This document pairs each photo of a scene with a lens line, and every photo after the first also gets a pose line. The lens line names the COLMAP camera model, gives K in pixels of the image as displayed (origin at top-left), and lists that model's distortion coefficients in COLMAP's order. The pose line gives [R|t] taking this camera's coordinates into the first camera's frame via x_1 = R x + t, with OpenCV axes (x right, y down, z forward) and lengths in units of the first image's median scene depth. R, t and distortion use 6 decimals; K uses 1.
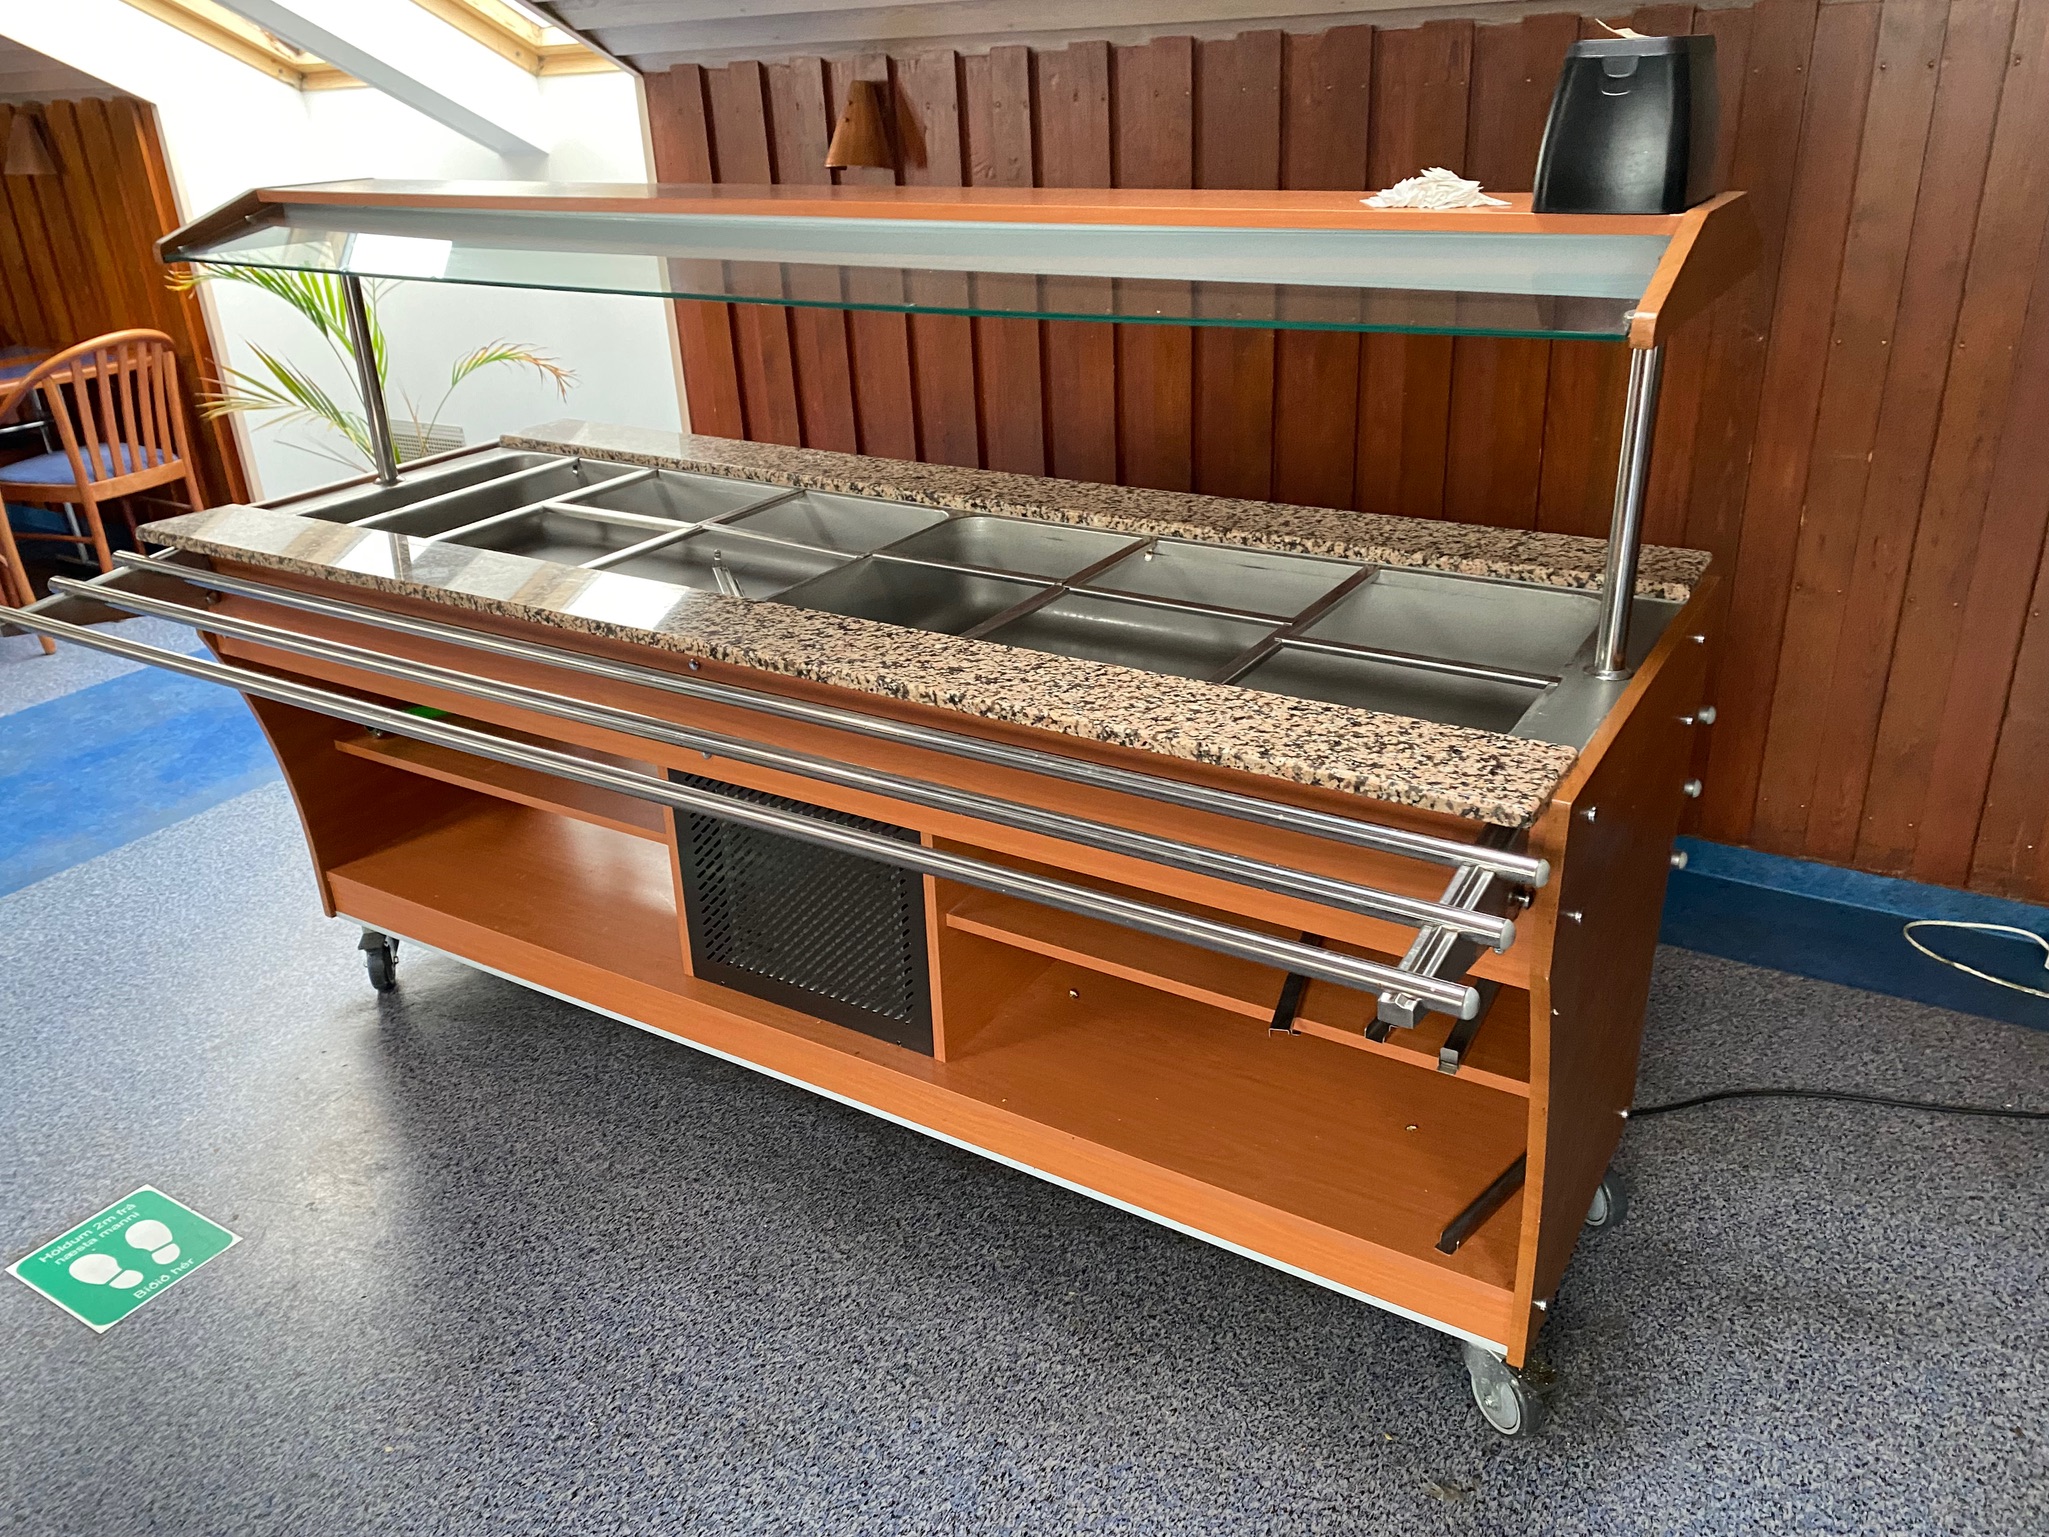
lens RADIAL K [[1581.6, 0, 1002.4], [0, 1581.6, 758.3], [0, 0, 1]] dist [0.013321, -0.011343]
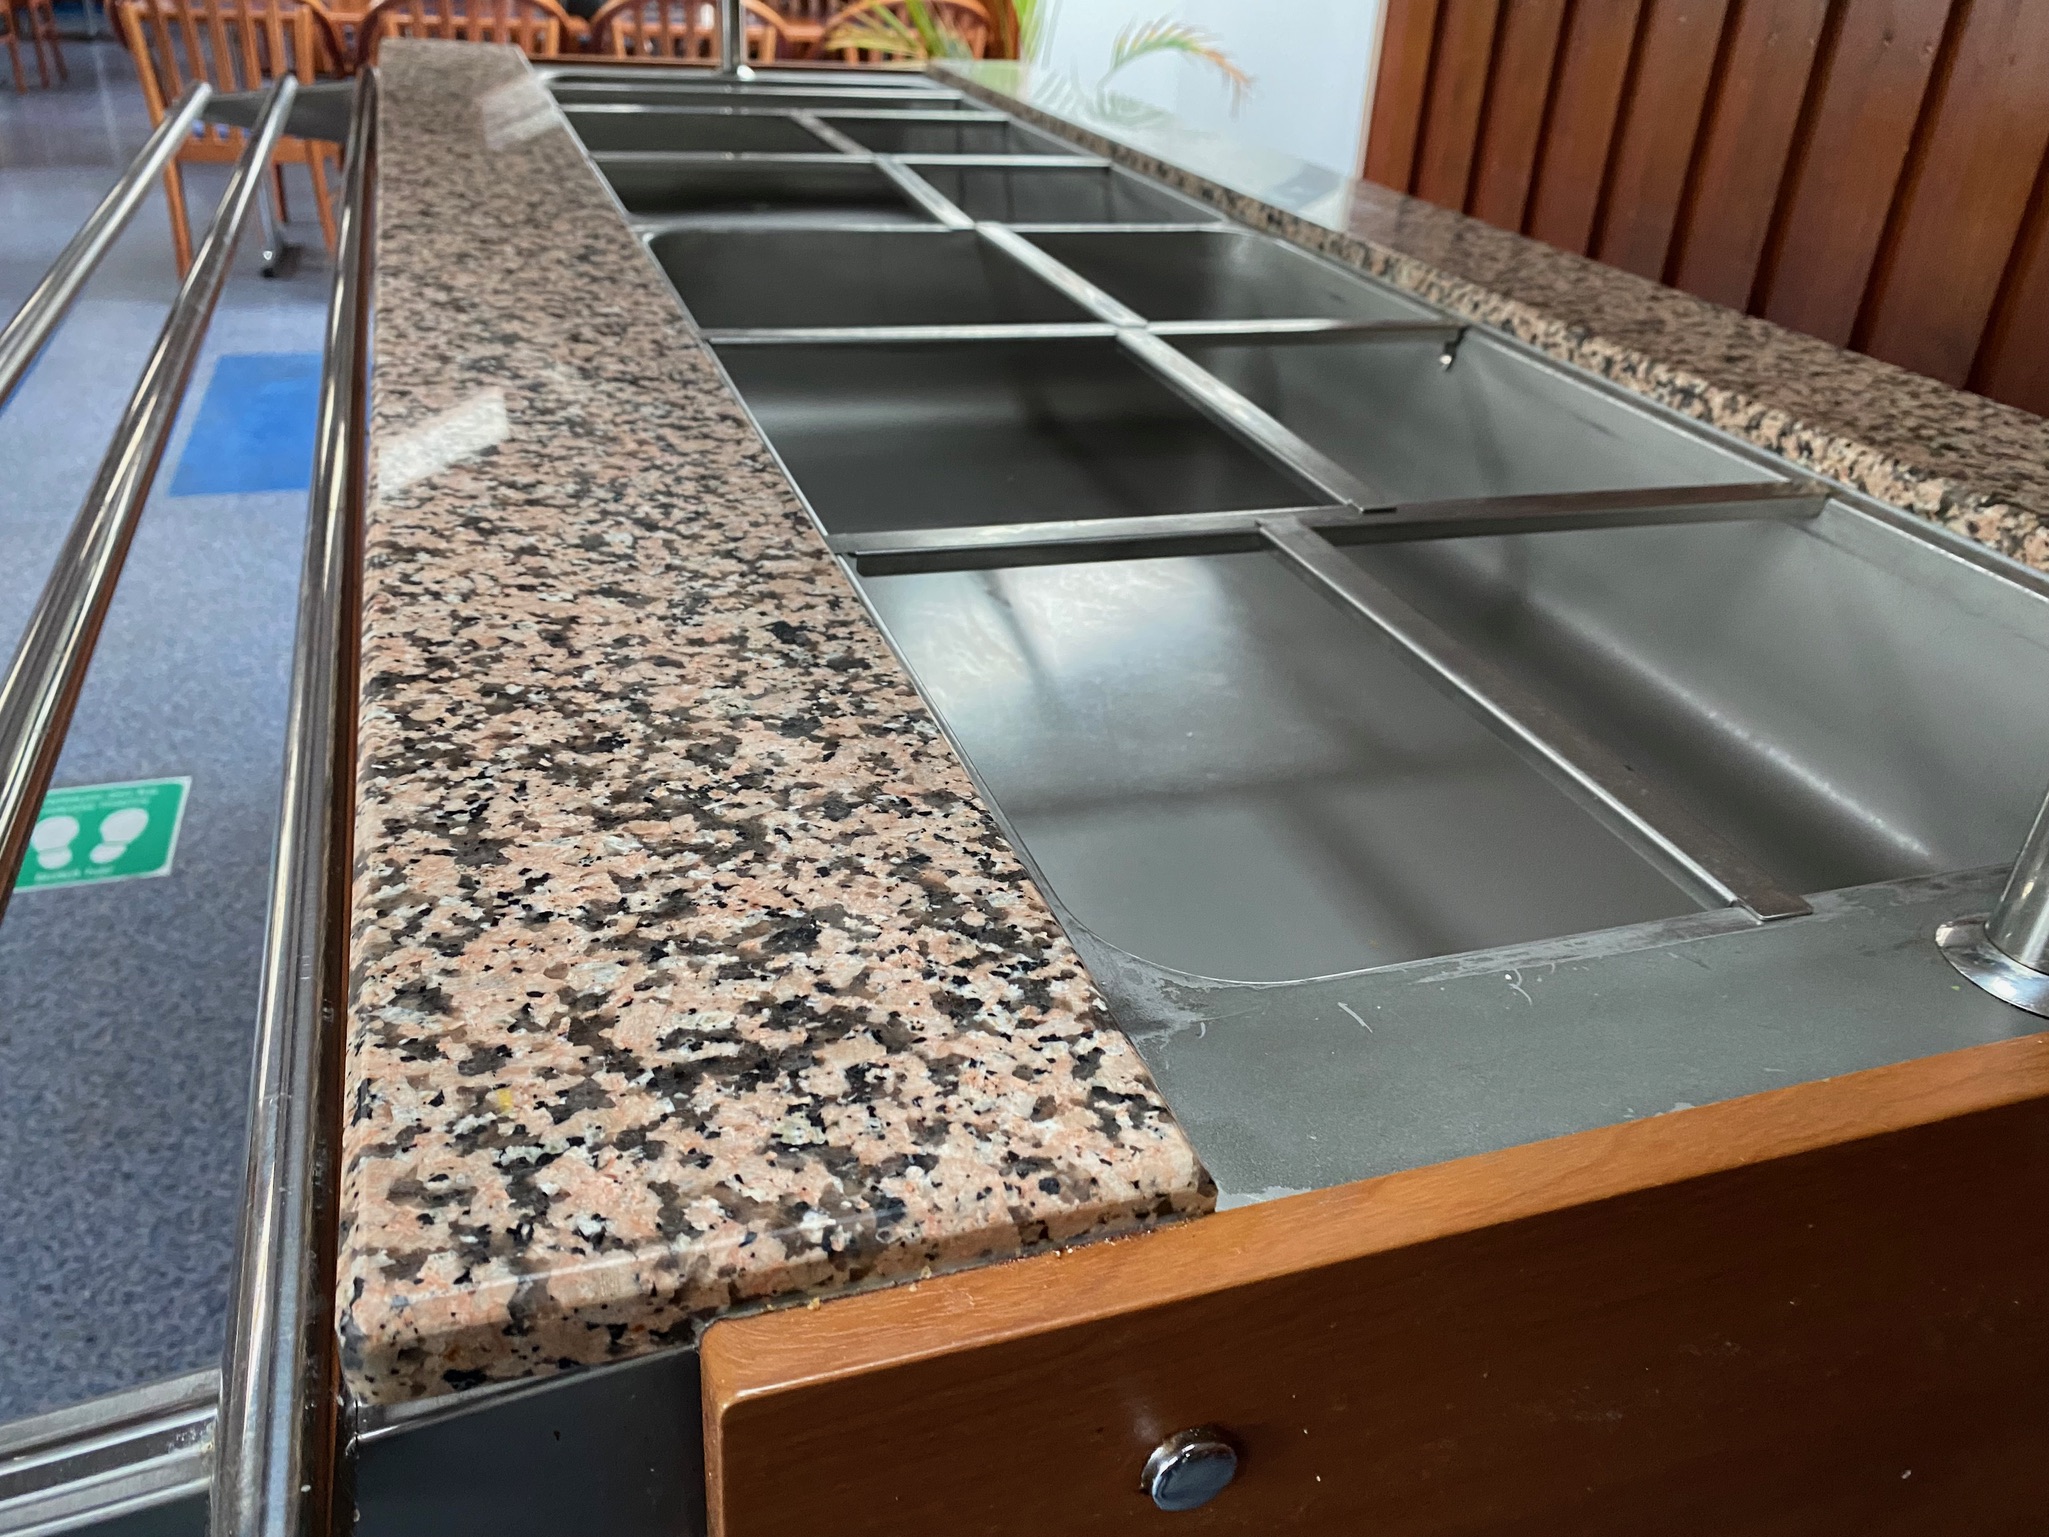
lens RADIAL K [[1581.6, 0, 1024.6], [0, 1581.6, 784.1], [0, 0, 1]] dist [0.013321, -0.011343]
pose [[0.779856, 0.386518, -0.492370, 0.297771], [-0.337480, 0.922096, 0.189330, -0.060371], [0.527192, 0.018515, 0.849545, 0.555719]]
